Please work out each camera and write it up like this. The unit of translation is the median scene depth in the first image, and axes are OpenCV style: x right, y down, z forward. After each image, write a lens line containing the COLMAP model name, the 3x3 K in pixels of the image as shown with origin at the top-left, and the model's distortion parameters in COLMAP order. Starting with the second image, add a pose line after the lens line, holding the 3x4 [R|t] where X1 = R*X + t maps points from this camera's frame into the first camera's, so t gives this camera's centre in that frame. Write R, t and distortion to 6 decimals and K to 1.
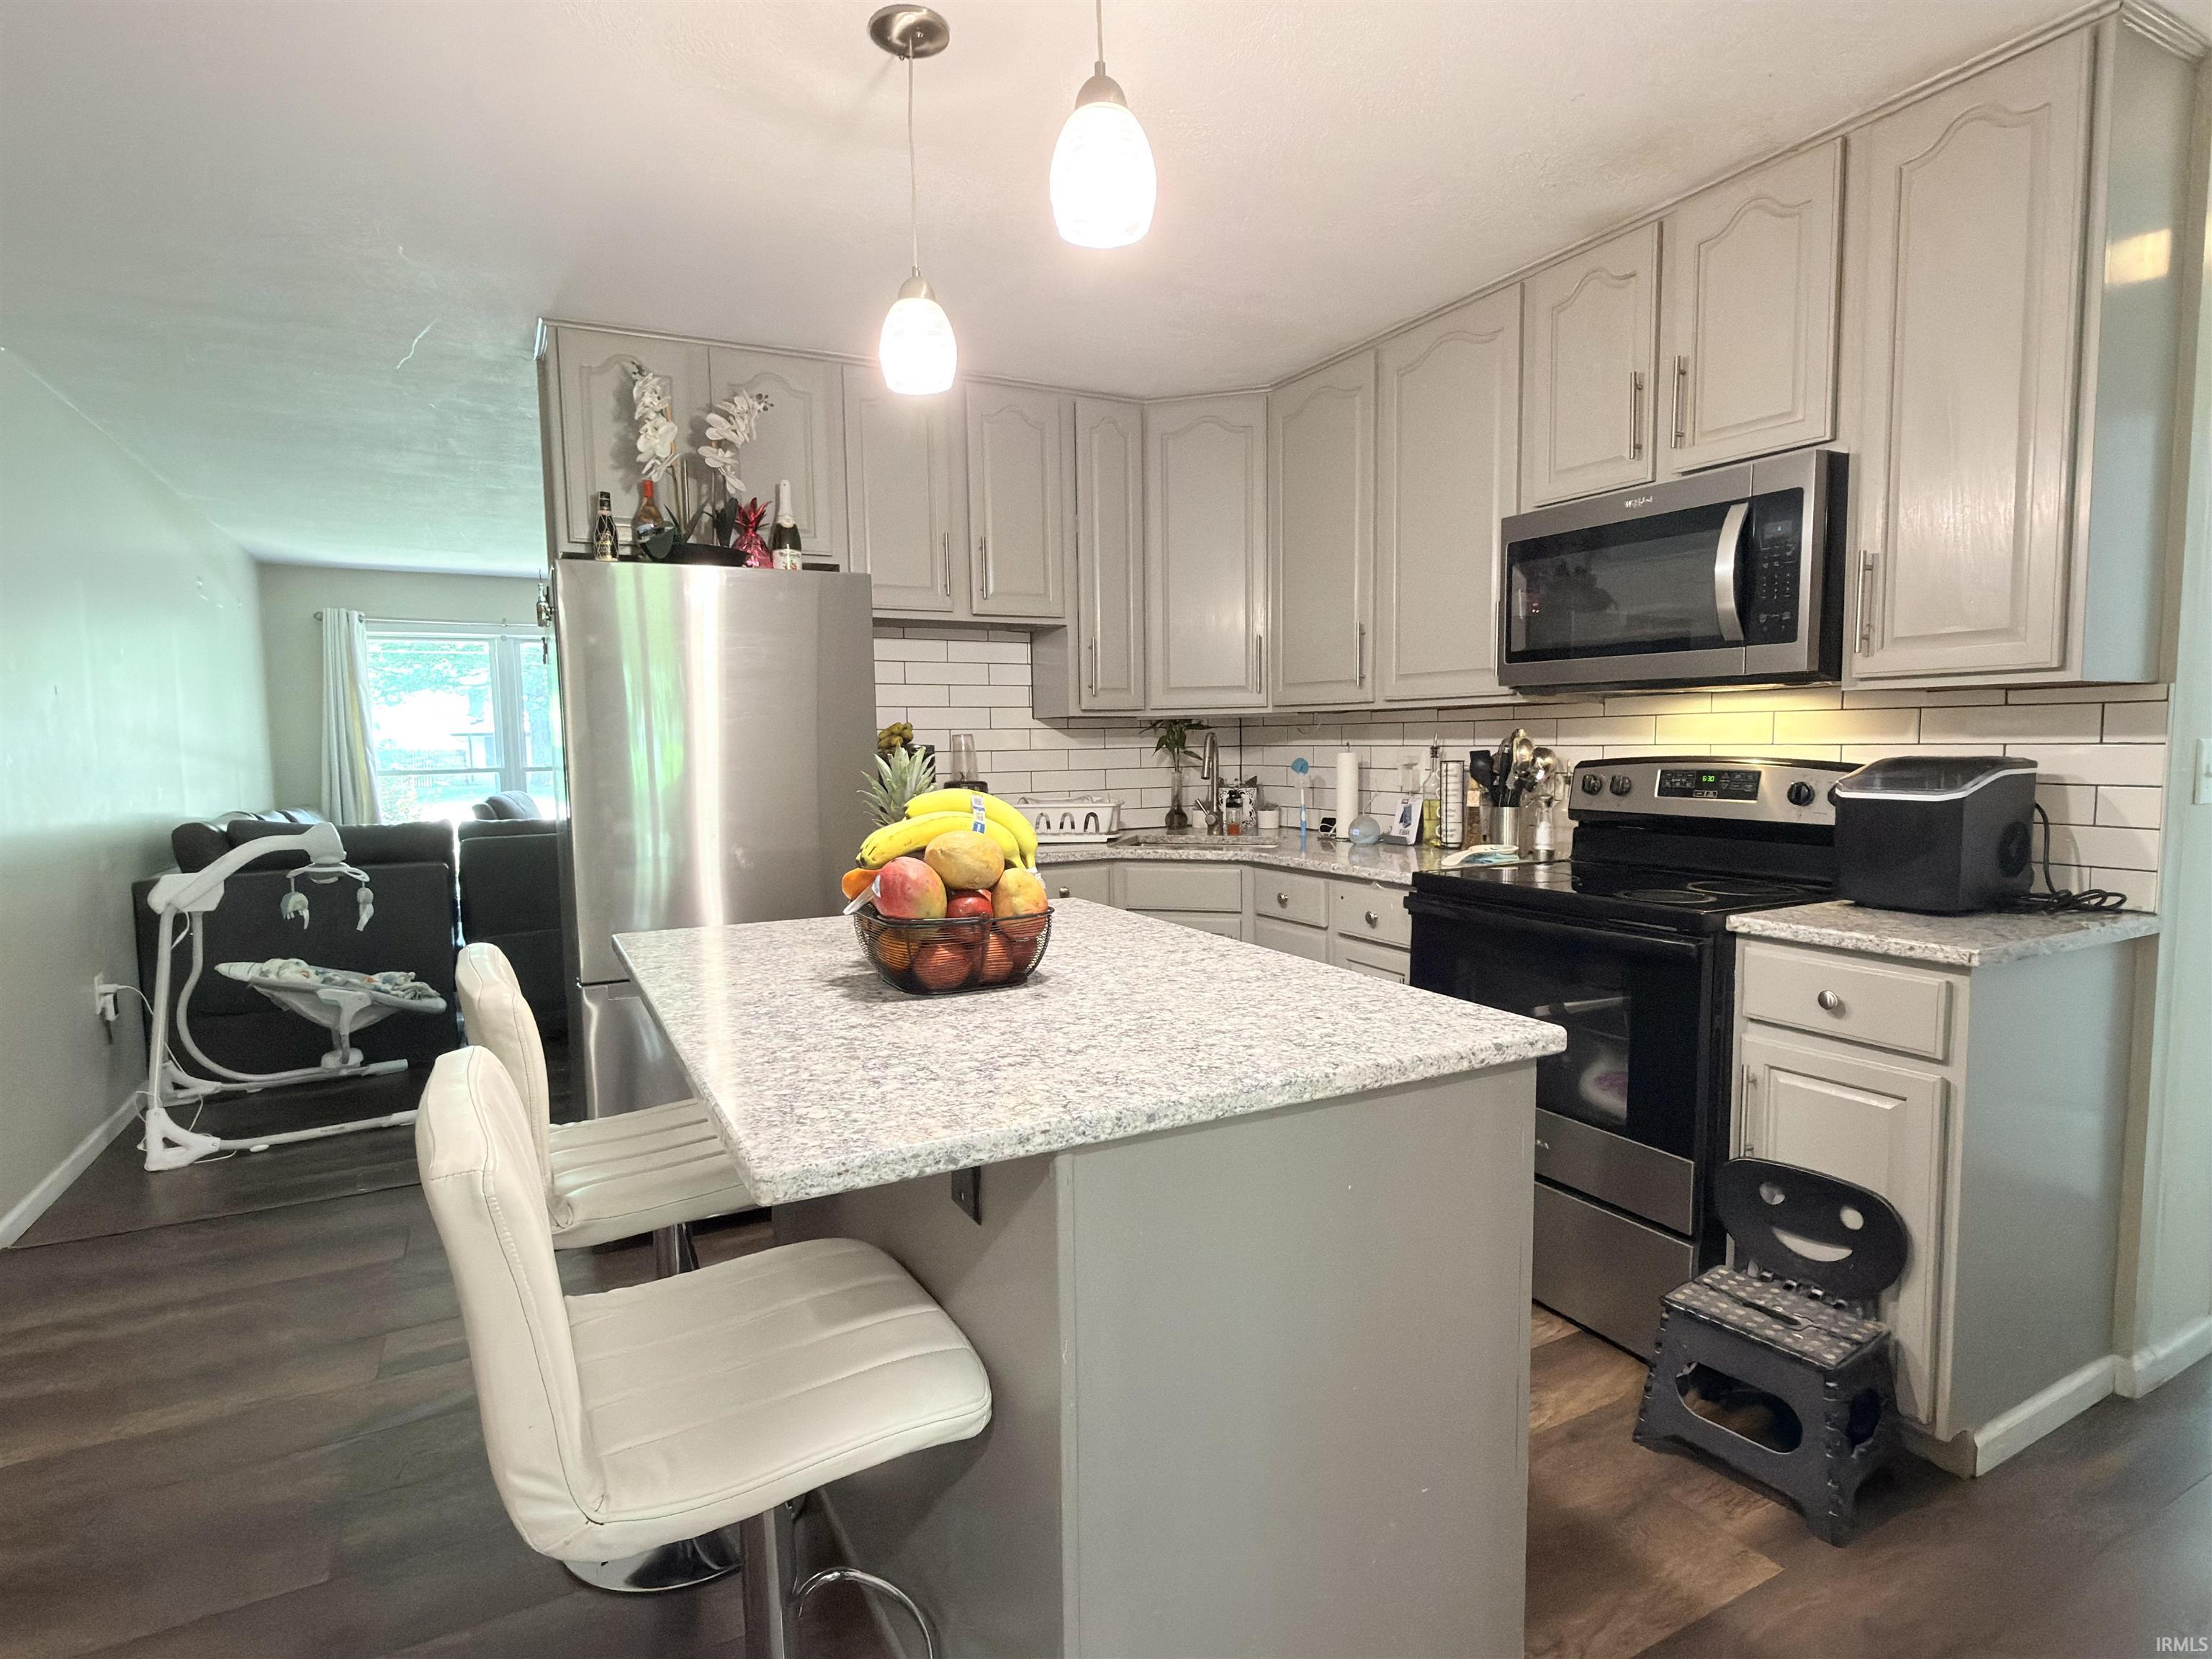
lens RADIAL K [[1125.5, 0, 1103.3], [0, 1125.5, 832.2], [0, 0, 1]] dist [-0.003573, 0.000658]
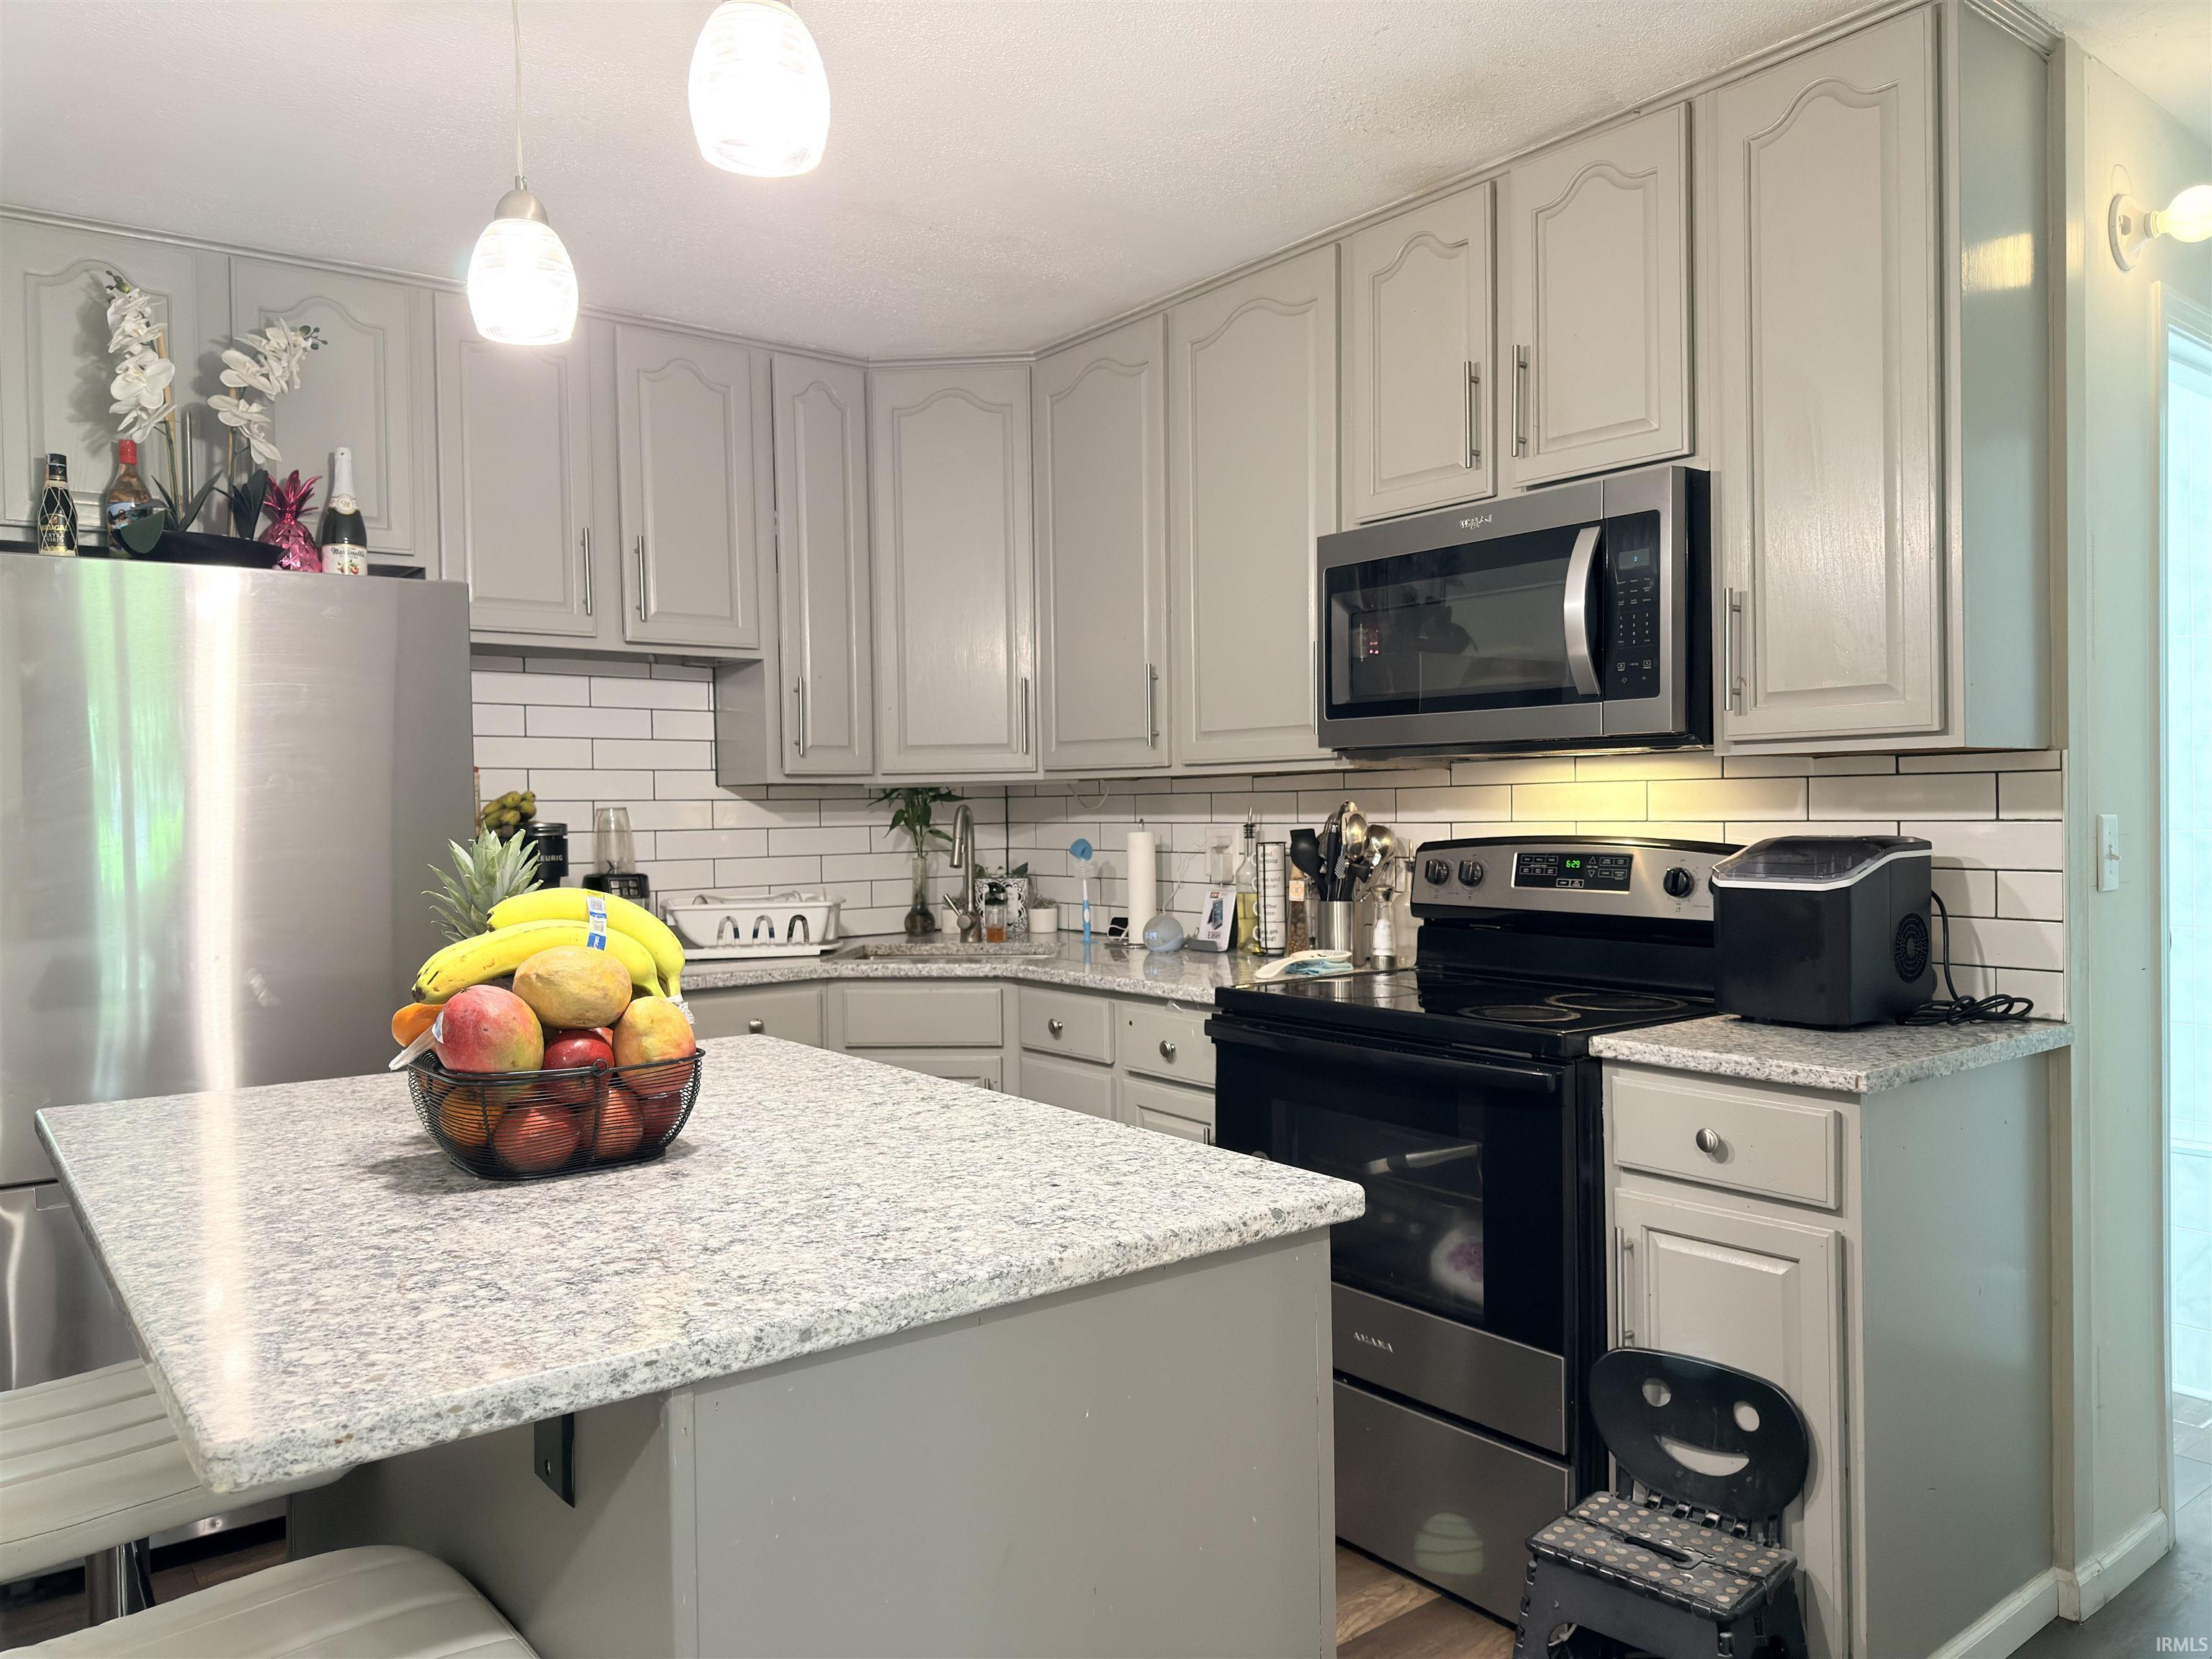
lens RADIAL K [[1537.4, 0, 1110.4], [0, 1537.4, 826.7], [0, 0, 1]] dist [0.052575, -0.067129]
pose [[0.984833, -0.002416, 0.173488, 0.028630], [0.014858, 0.997404, -0.070454, -0.001946], [-0.172867, 0.071963, 0.982313, -0.025956]]
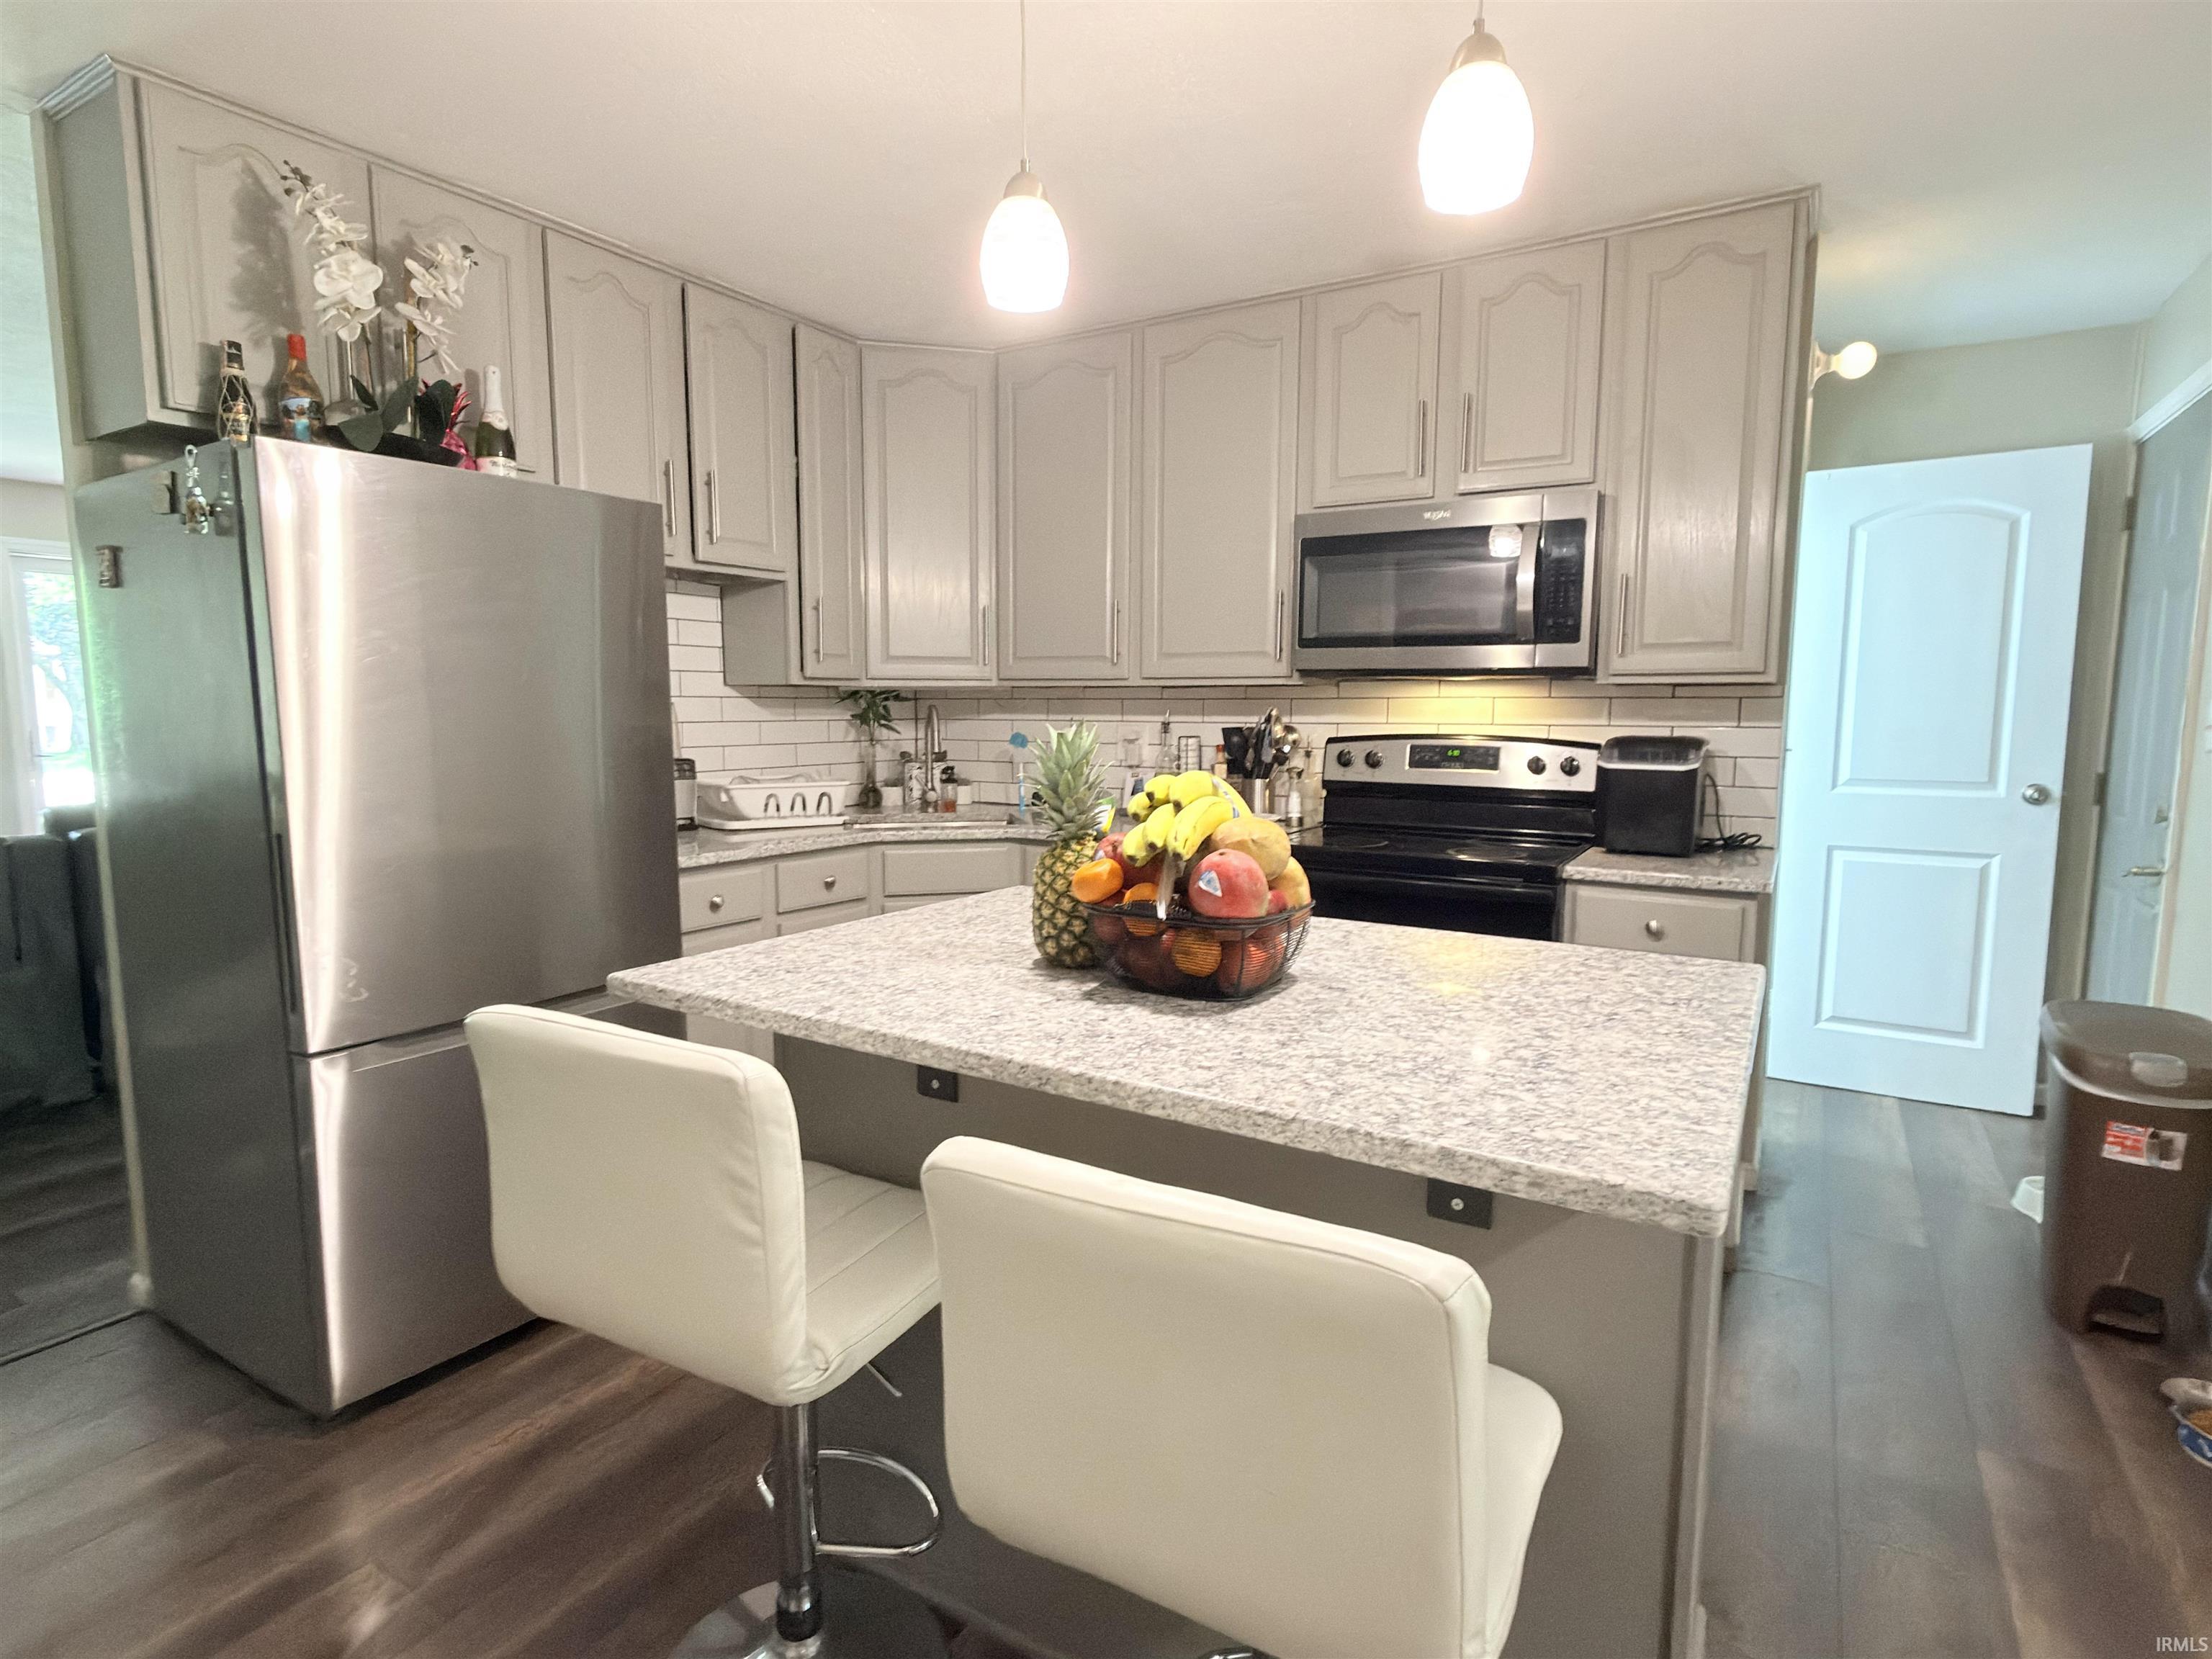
lens RADIAL K [[1125.5, 0, 1103.3], [0, 1125.5, 832.2], [0, 0, 1]] dist [-0.003573, 0.000658]
pose [[0.865361, -0.039514, 0.499589, -0.443425], [0.026526, 0.999101, 0.033075, -0.014885], [-0.500447, -0.015370, 0.865631, 0.175511]]
